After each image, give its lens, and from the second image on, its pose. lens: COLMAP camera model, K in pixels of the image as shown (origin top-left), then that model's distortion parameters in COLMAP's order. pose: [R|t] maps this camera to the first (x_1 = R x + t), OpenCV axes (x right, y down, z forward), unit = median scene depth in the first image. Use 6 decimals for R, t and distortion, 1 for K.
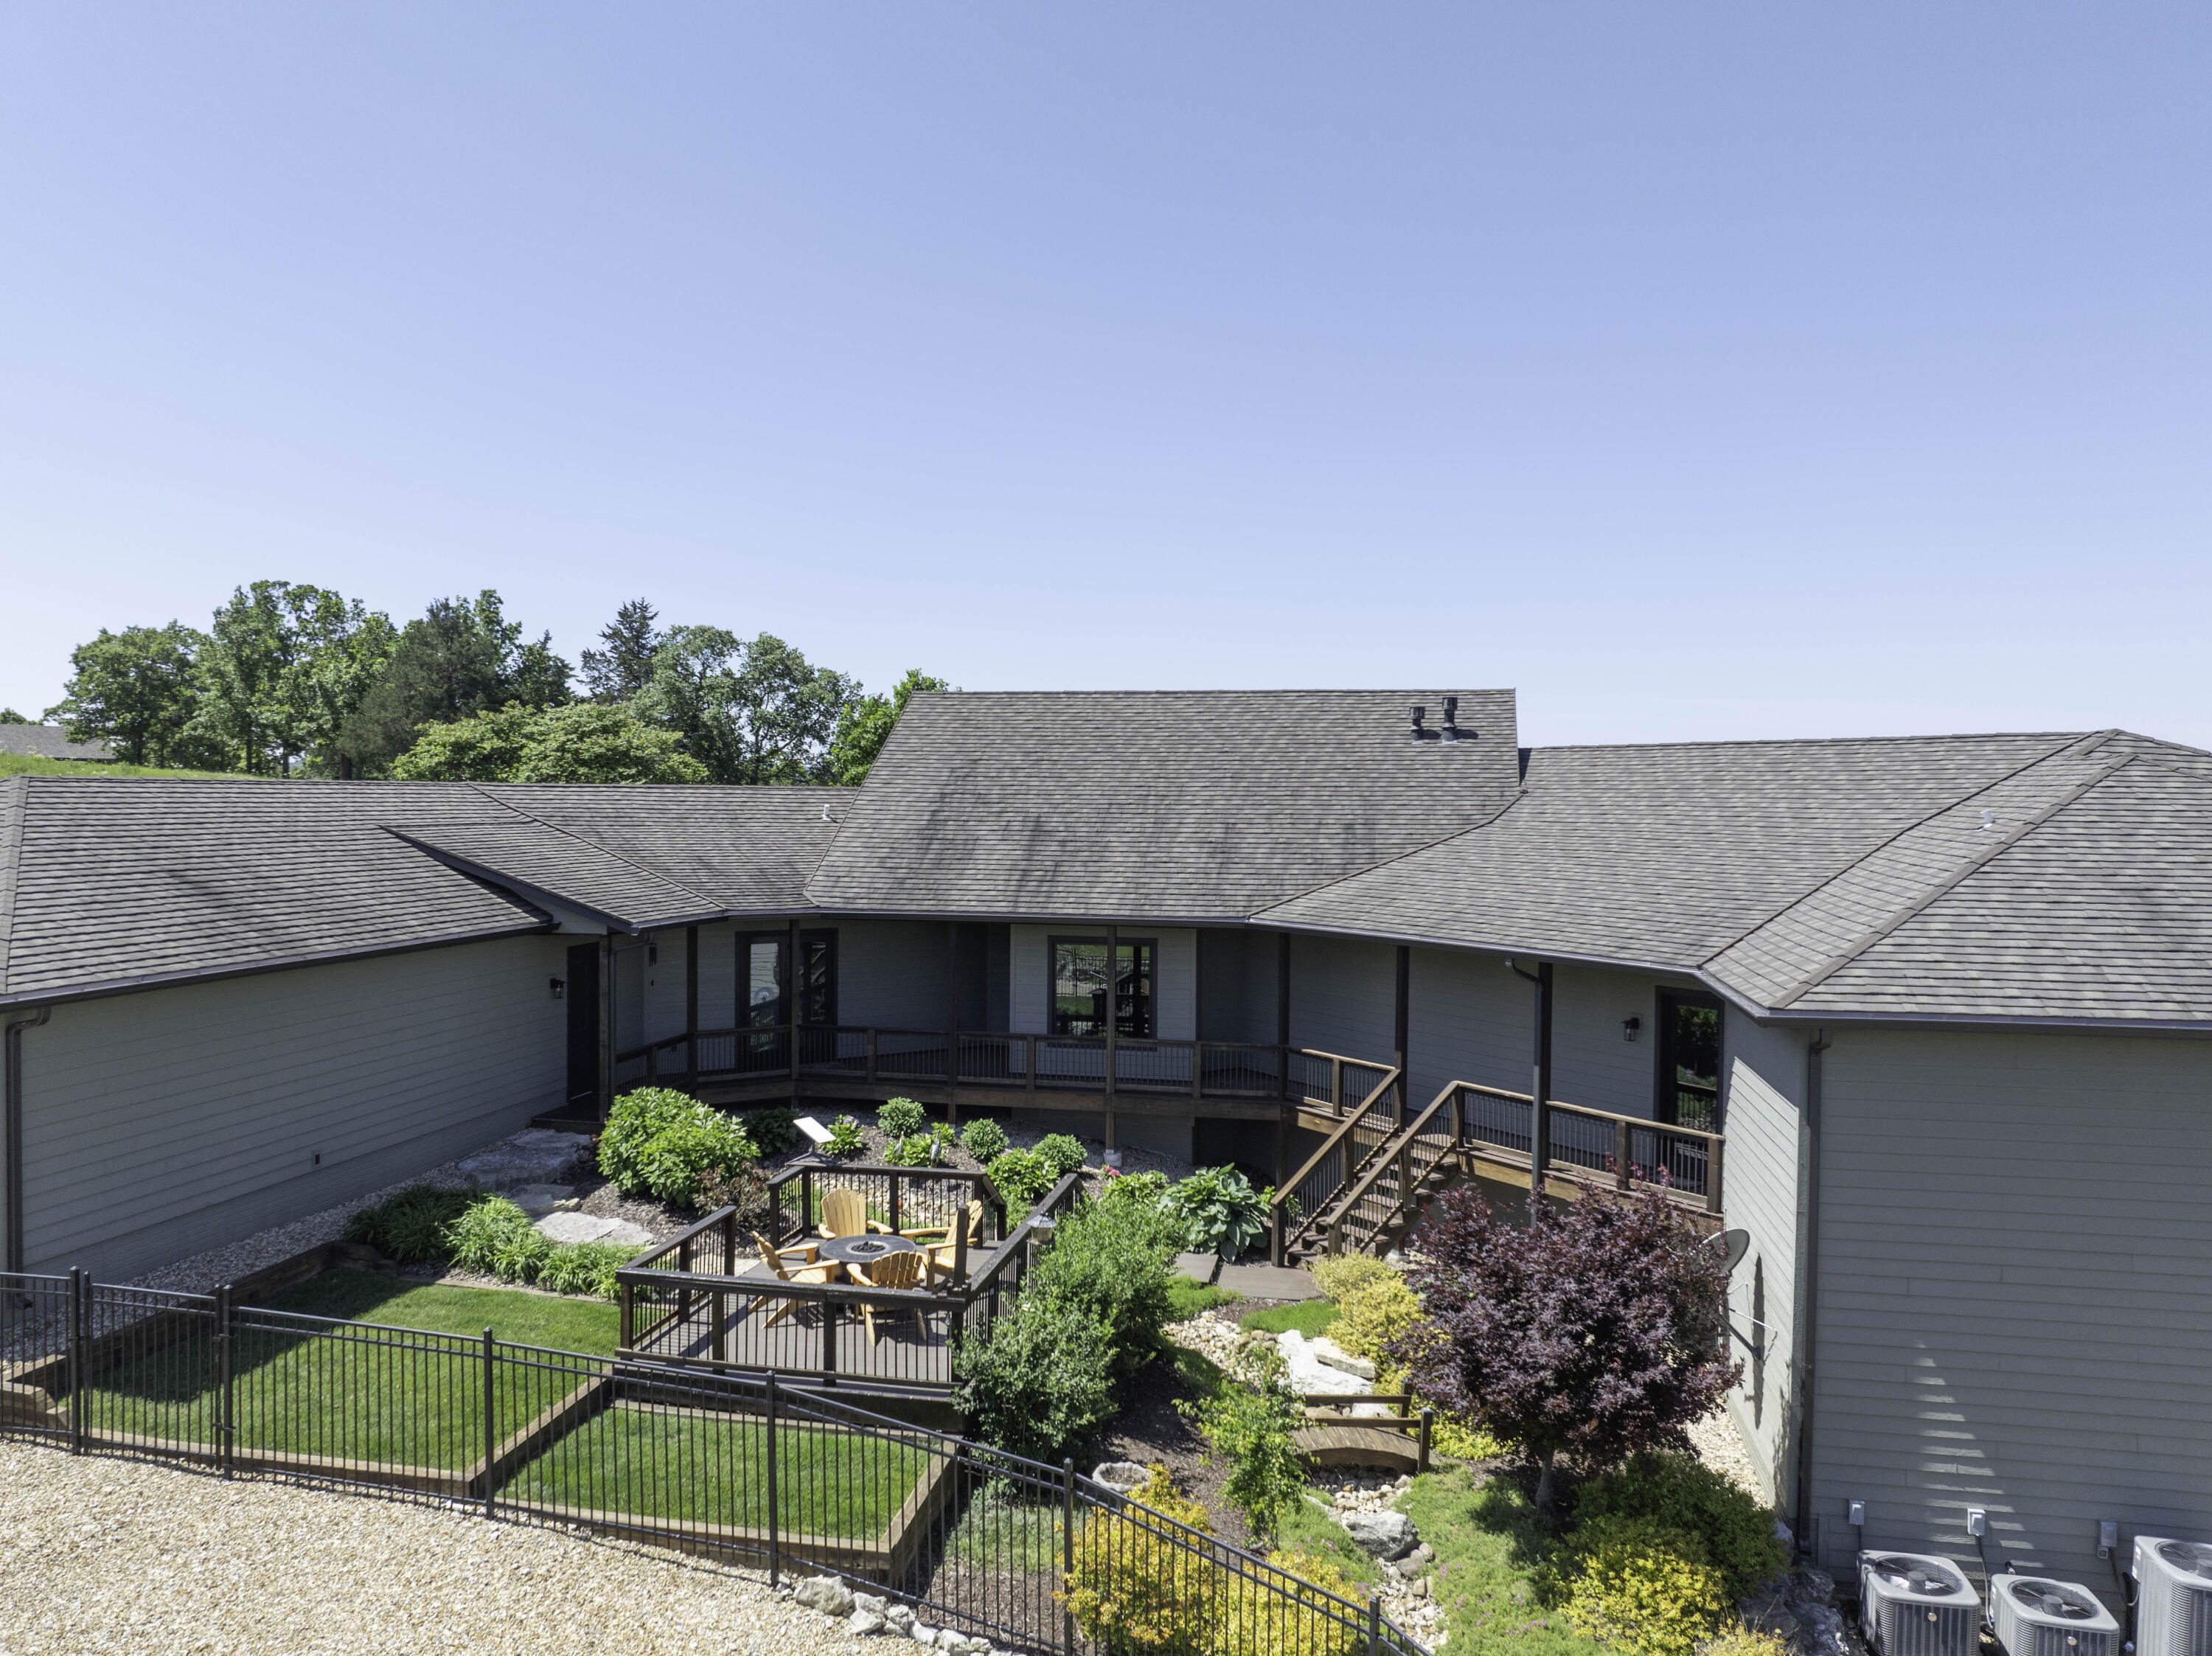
lens RADIAL K [[1525.6, 0, 1106.0], [0, 1525.6, 828.0], [0, 0, 1]] dist [-0.053932, 0.006883]
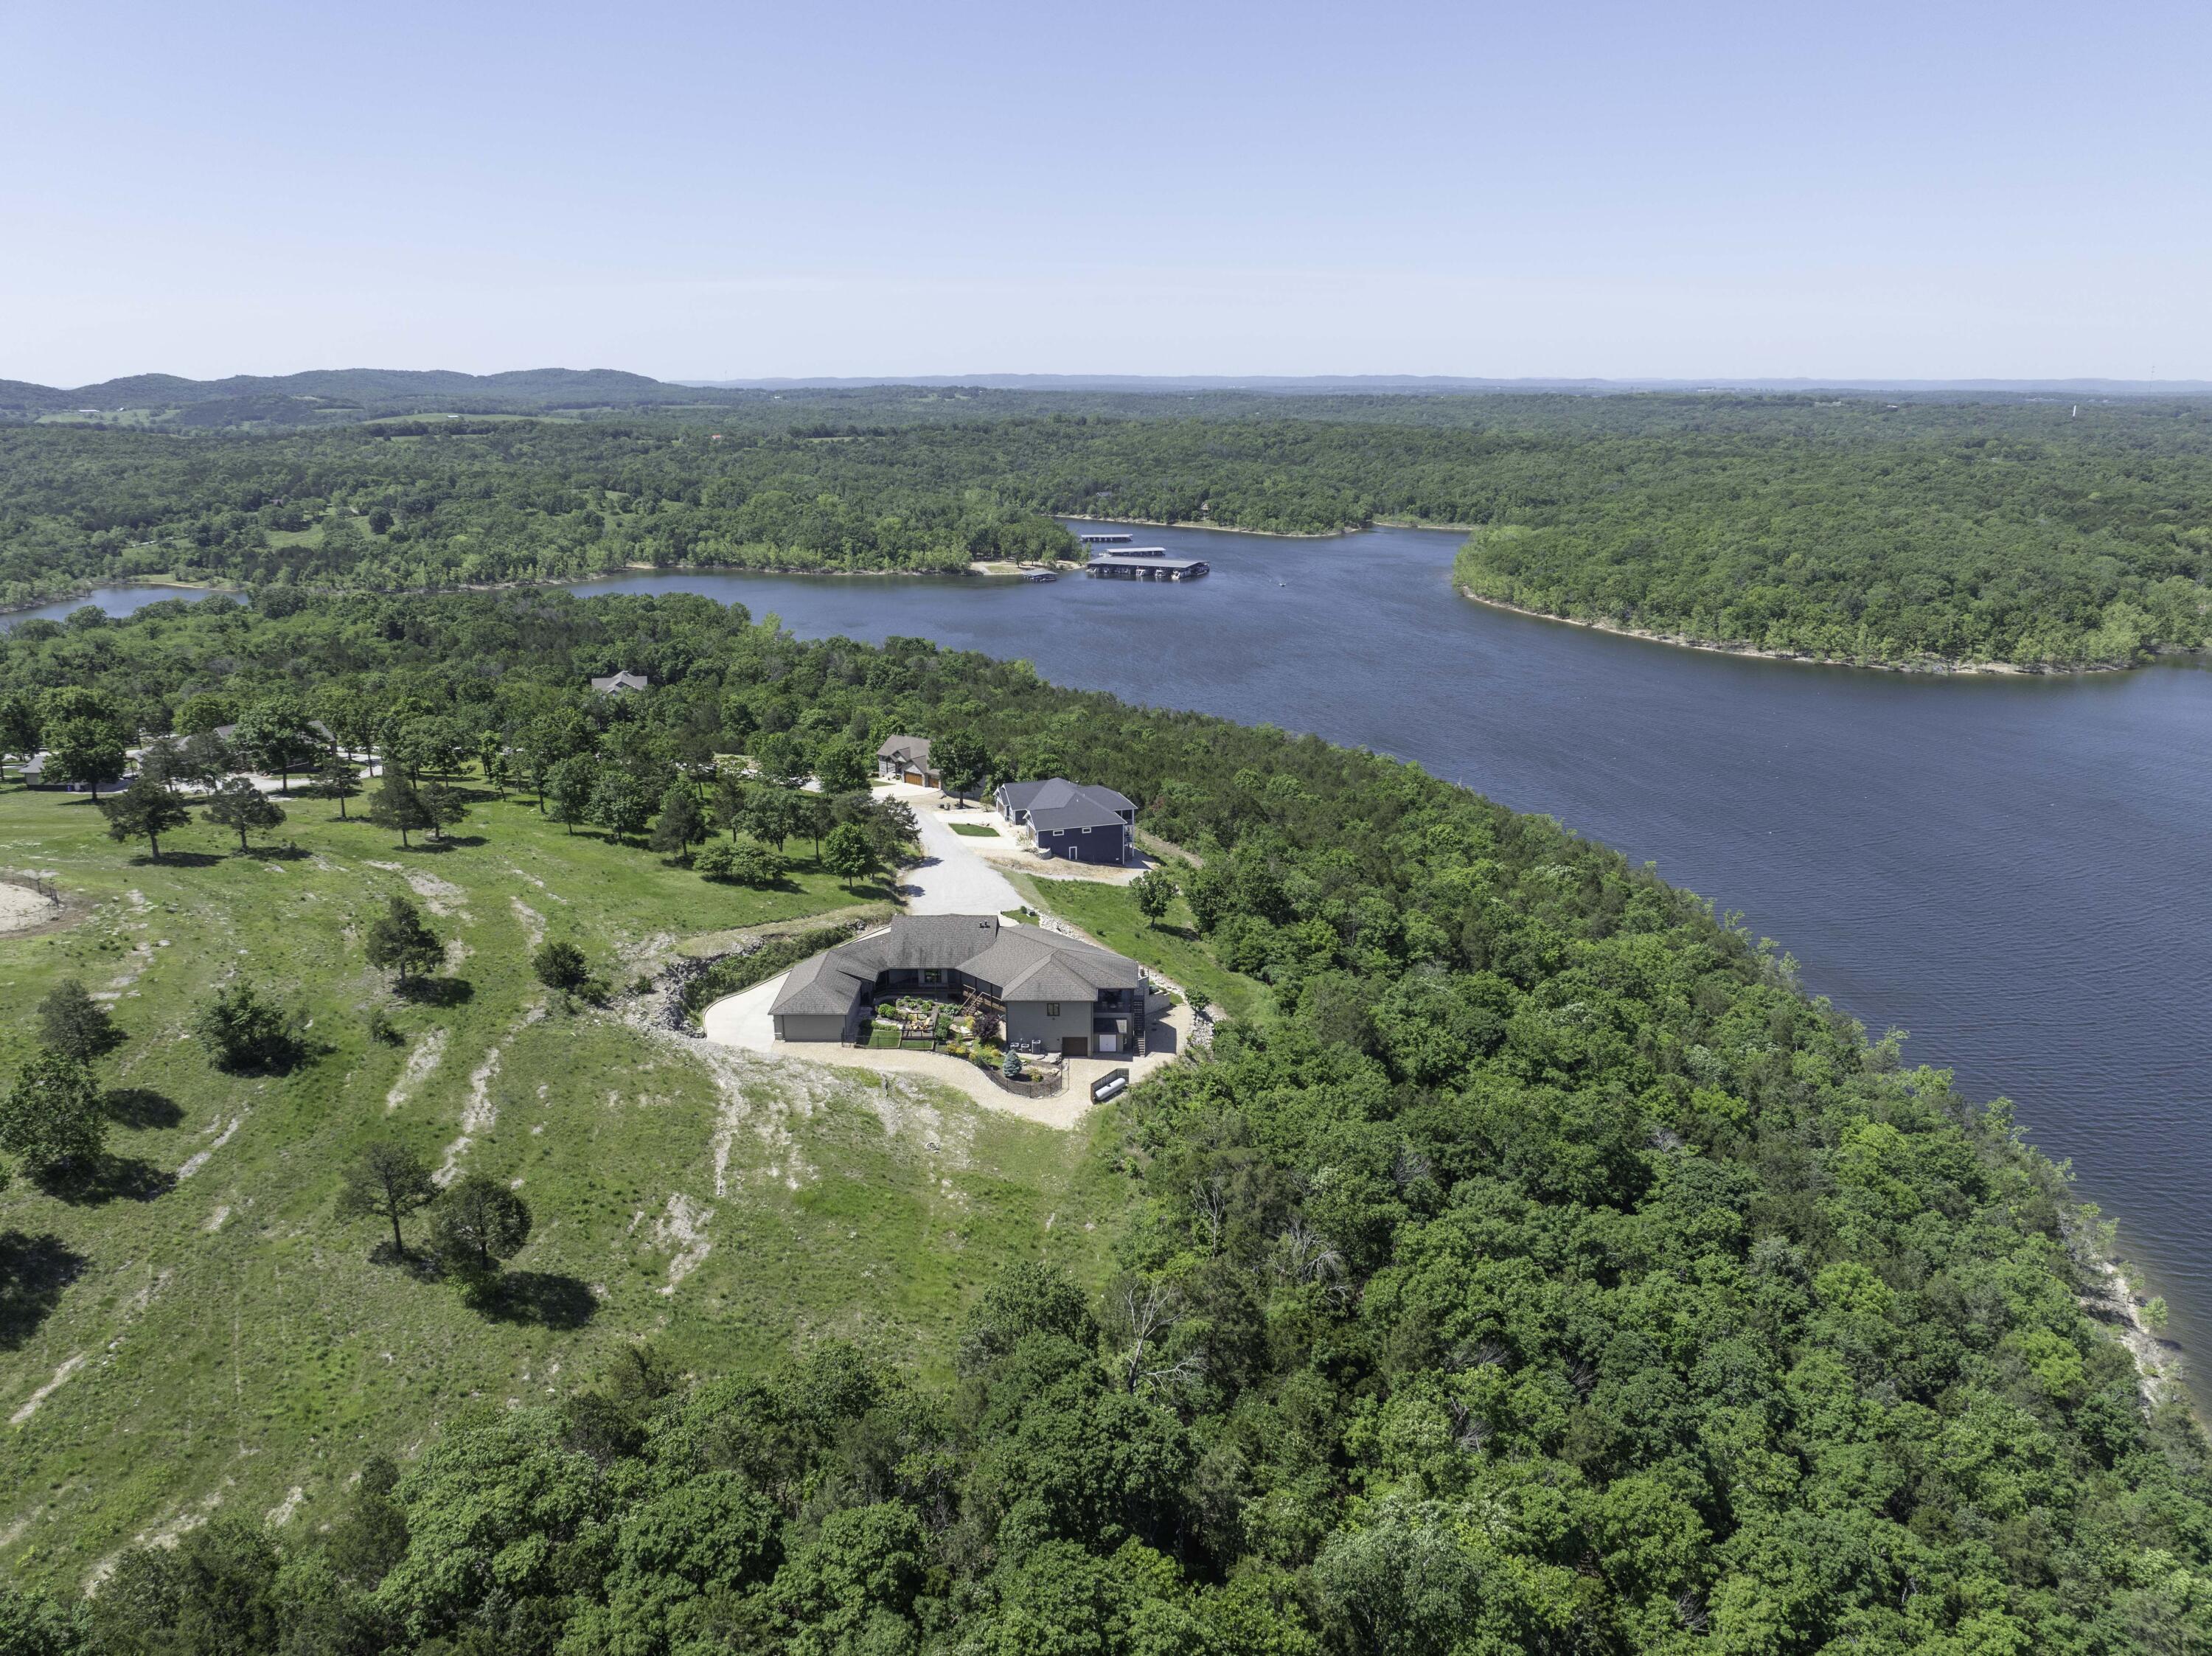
lens RADIAL K [[1525.6, 0, 1106.0], [0, 1525.6, 828.0], [0, 0, 1]] dist [-0.053932, 0.006883]
pose [[0.977397, -0.064636, 0.201290, -0.619899], [0.012020, 0.967566, 0.252330, -2.424696], [-0.211071, -0.244207, 0.946473, -5.883179]]
